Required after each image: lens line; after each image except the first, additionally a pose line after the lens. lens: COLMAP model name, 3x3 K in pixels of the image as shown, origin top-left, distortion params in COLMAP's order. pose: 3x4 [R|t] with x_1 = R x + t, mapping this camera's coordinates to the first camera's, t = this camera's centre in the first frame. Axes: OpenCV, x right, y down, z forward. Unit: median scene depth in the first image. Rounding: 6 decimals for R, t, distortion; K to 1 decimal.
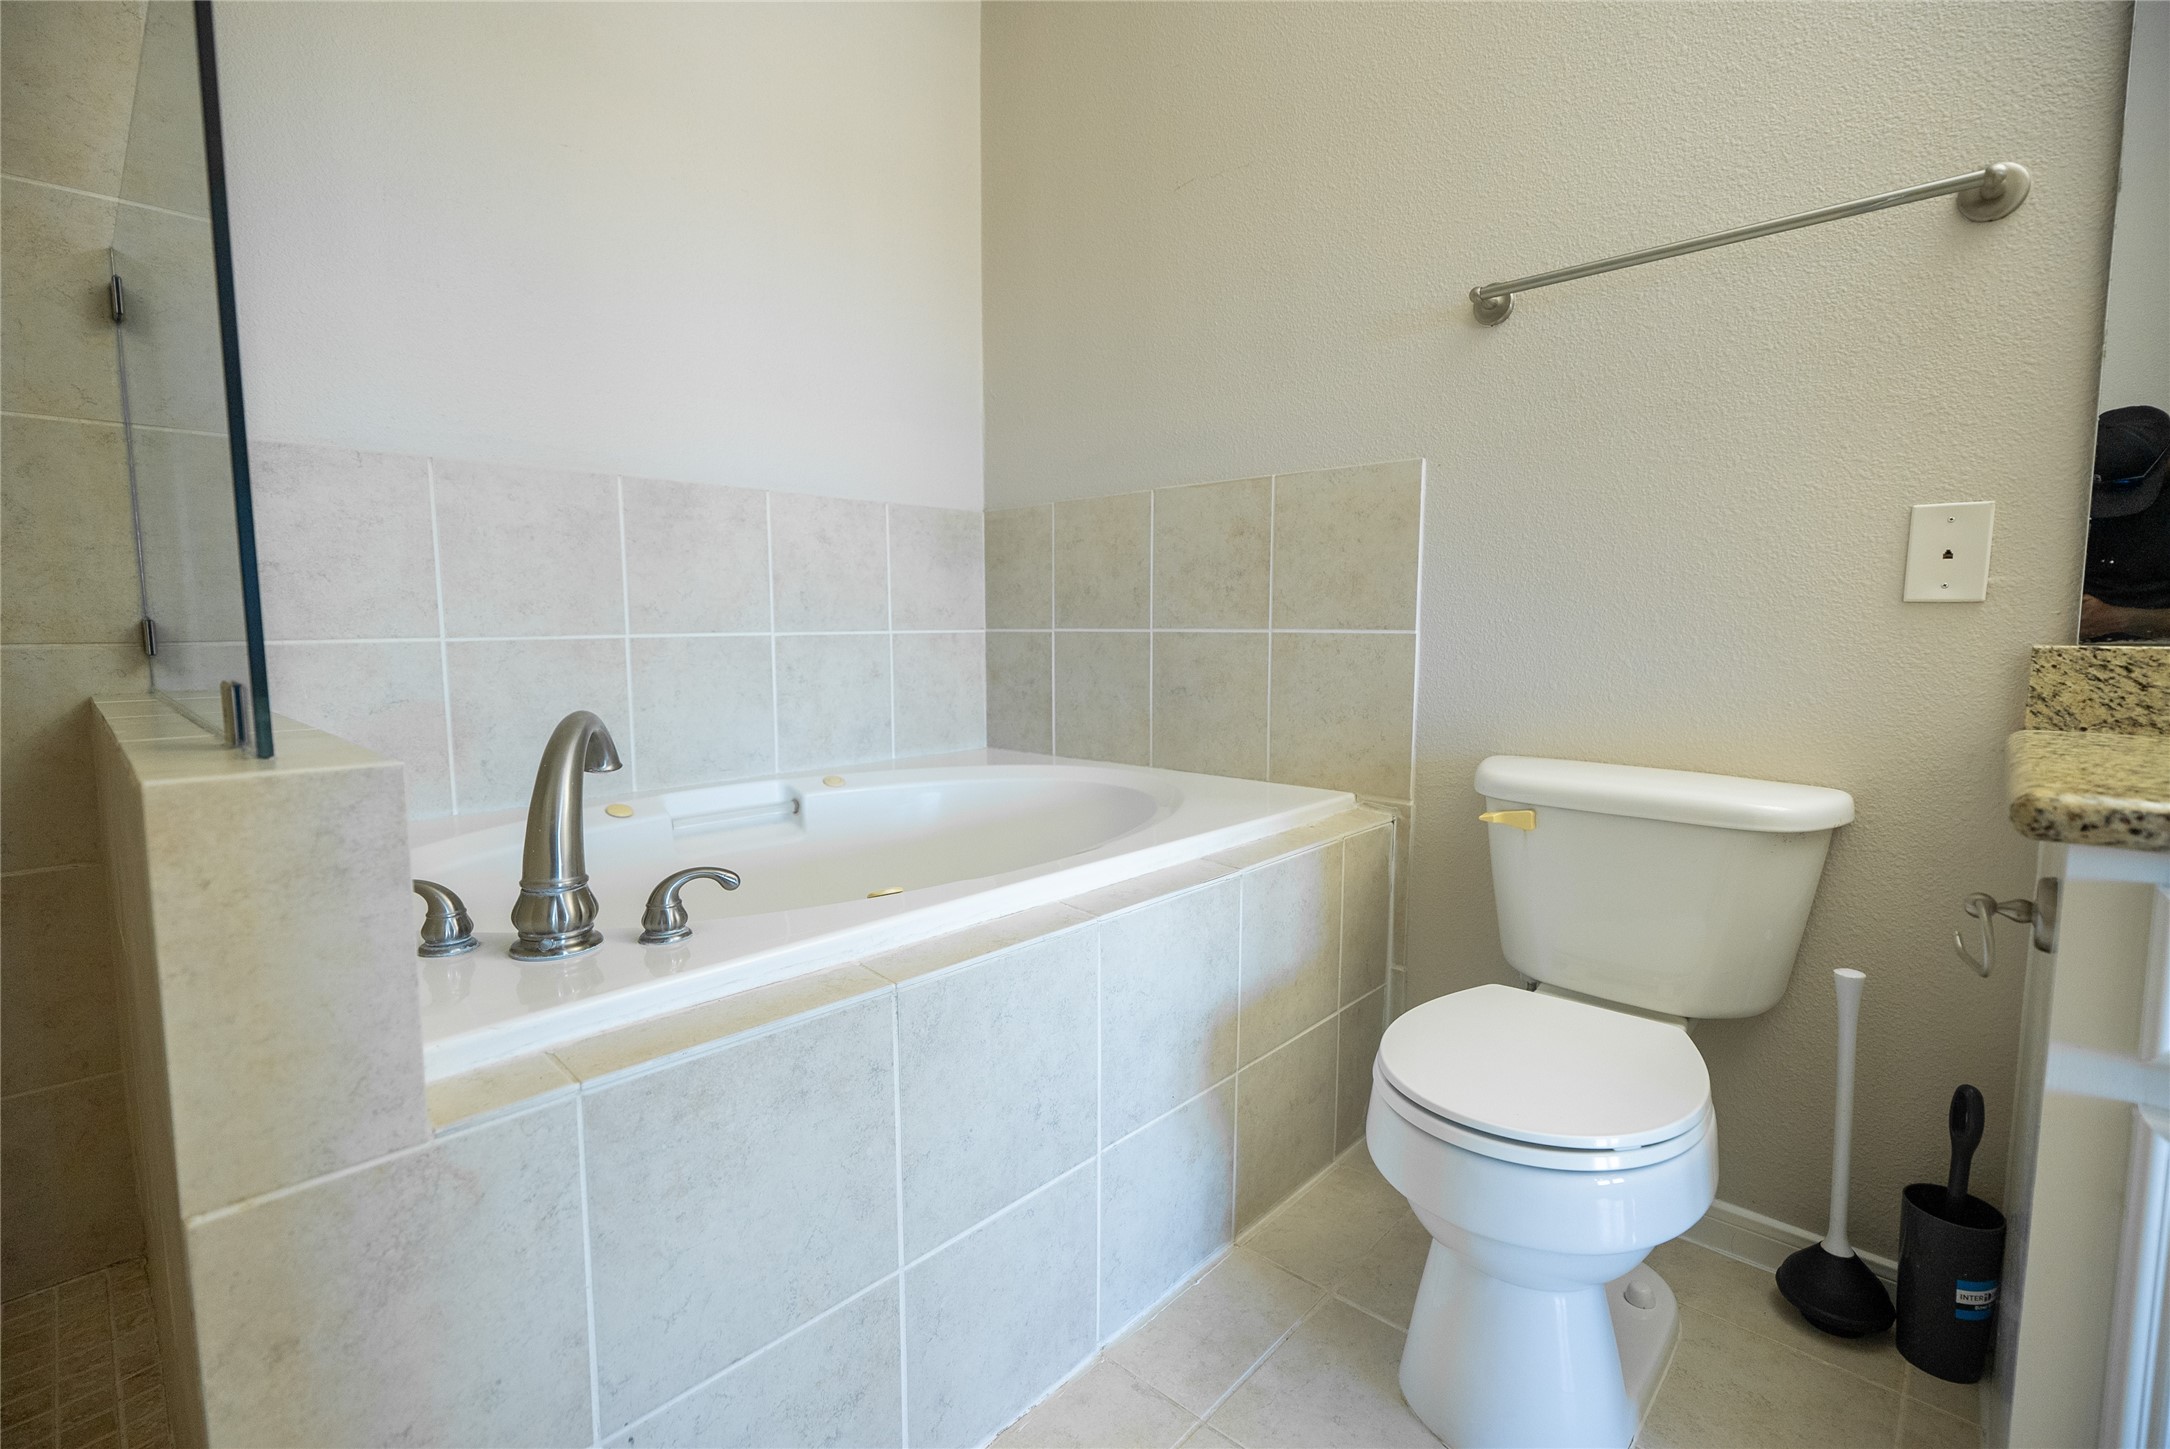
lens RADIAL K [[974.8, 0, 1083.3], [0, 974.8, 719.6], [0, 0, 1]] dist [0.001392, 0.001159]
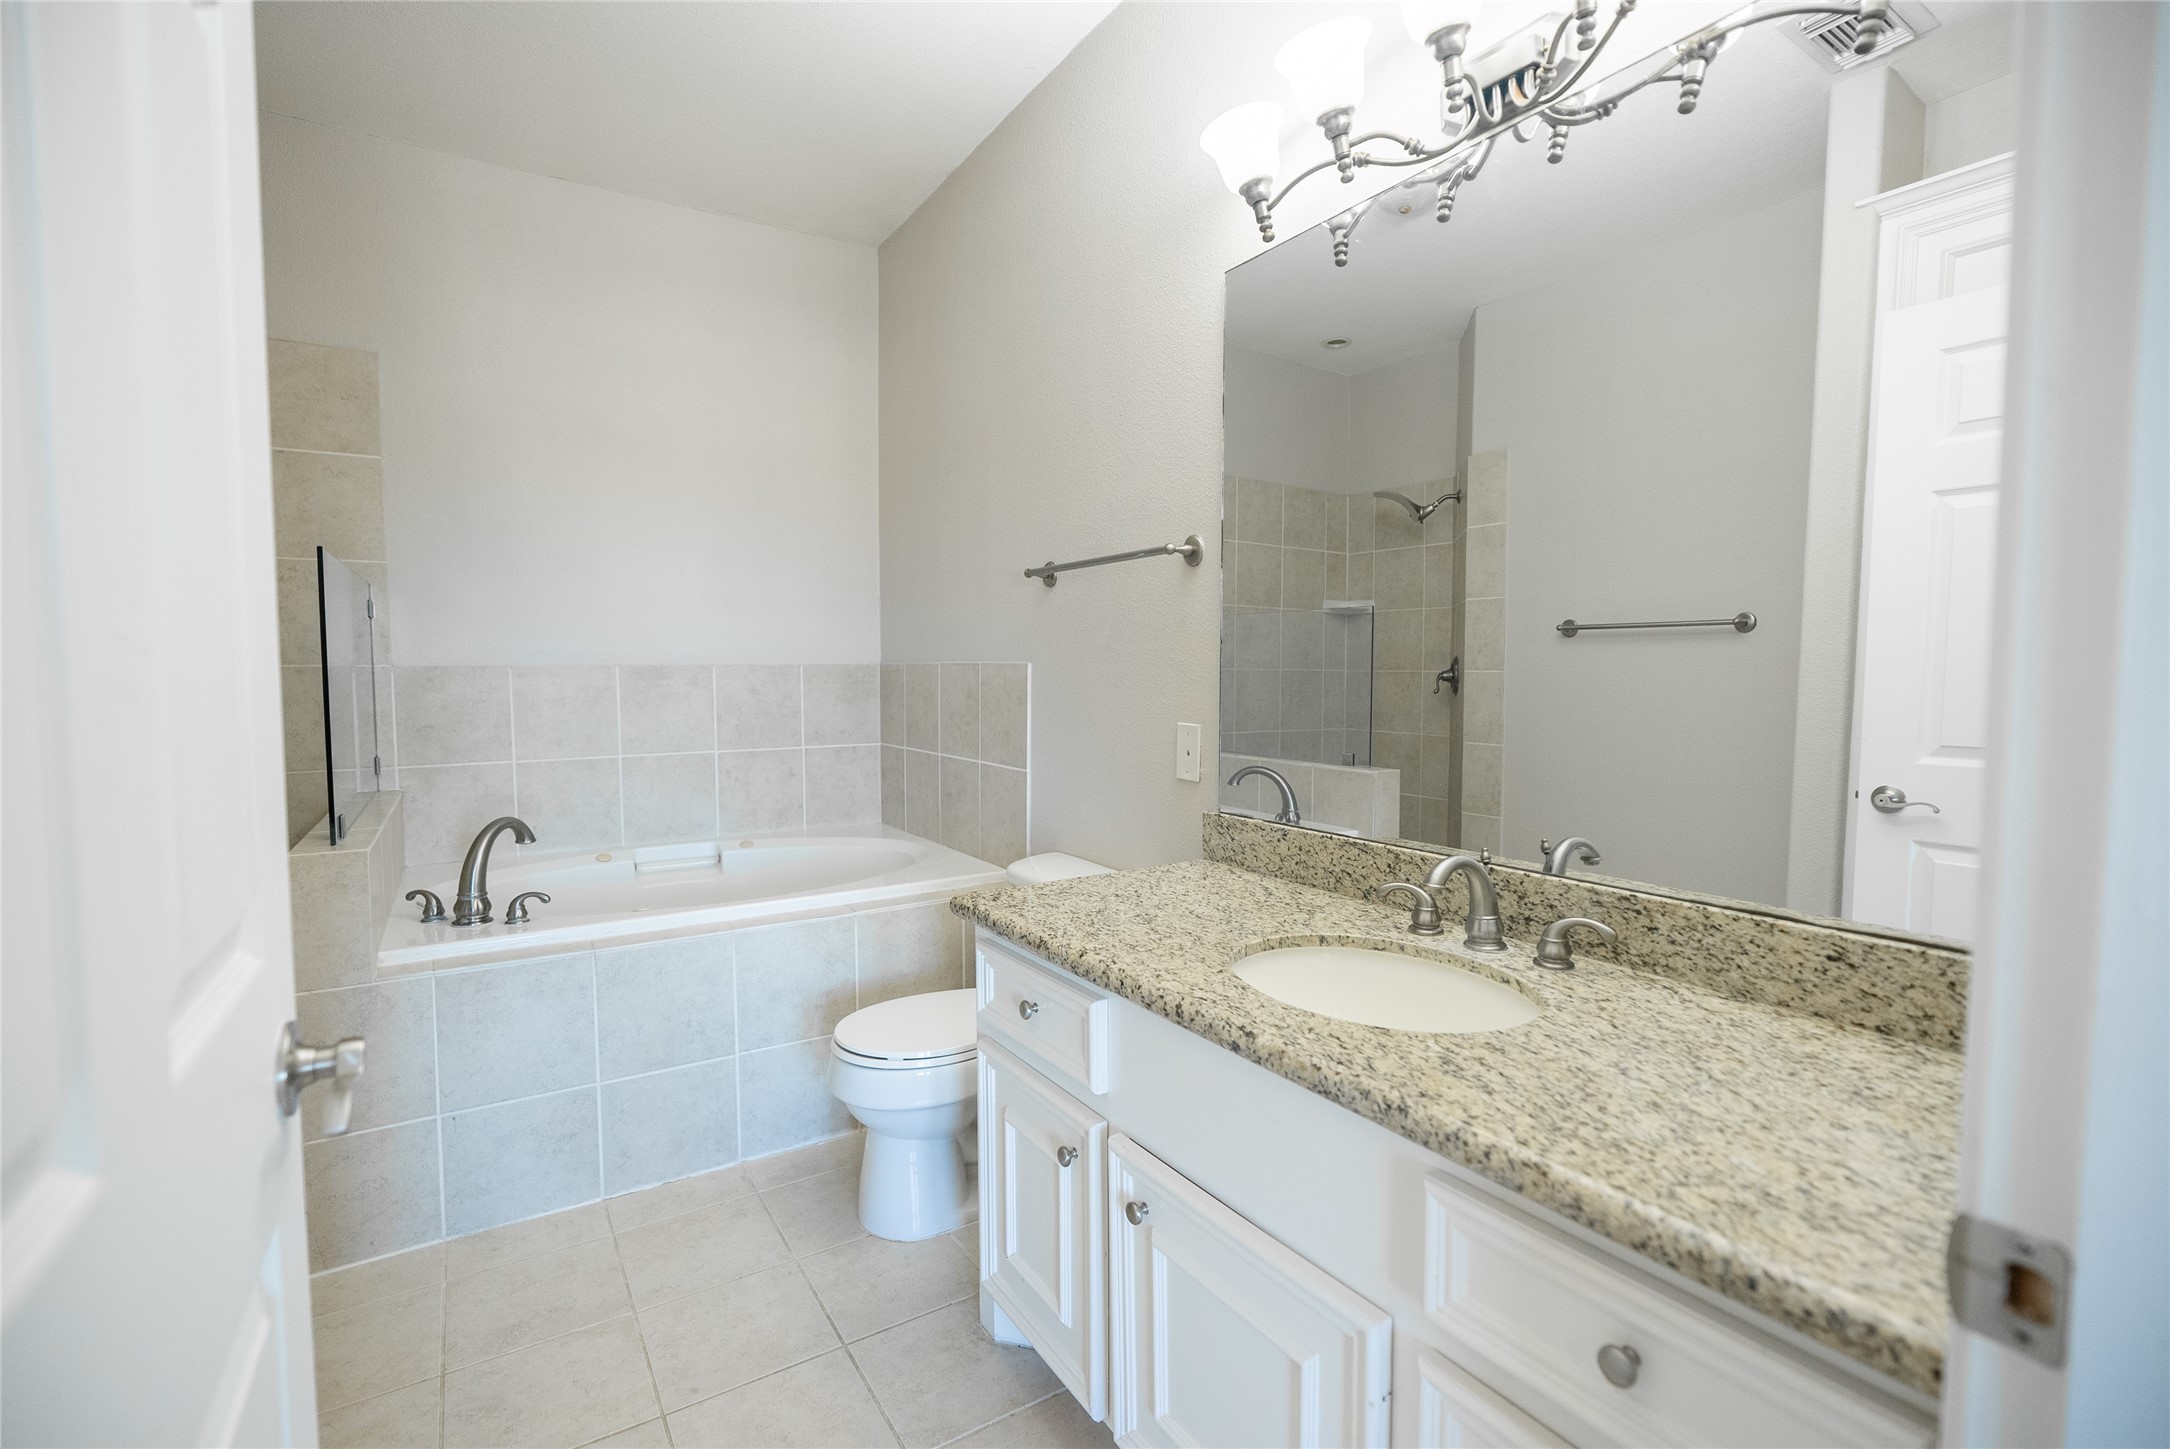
lens RADIAL K [[960.3, 0, 1074.9], [0, 960.3, 727.0], [0, 0, 1]] dist [-0.000344, 0.000108]
pose [[0.968871, 0.018315, -0.246889, 1.052913], [-0.027851, 0.998993, -0.035187, -0.142410], [0.245996, 0.040968, 0.968405, -0.653896]]
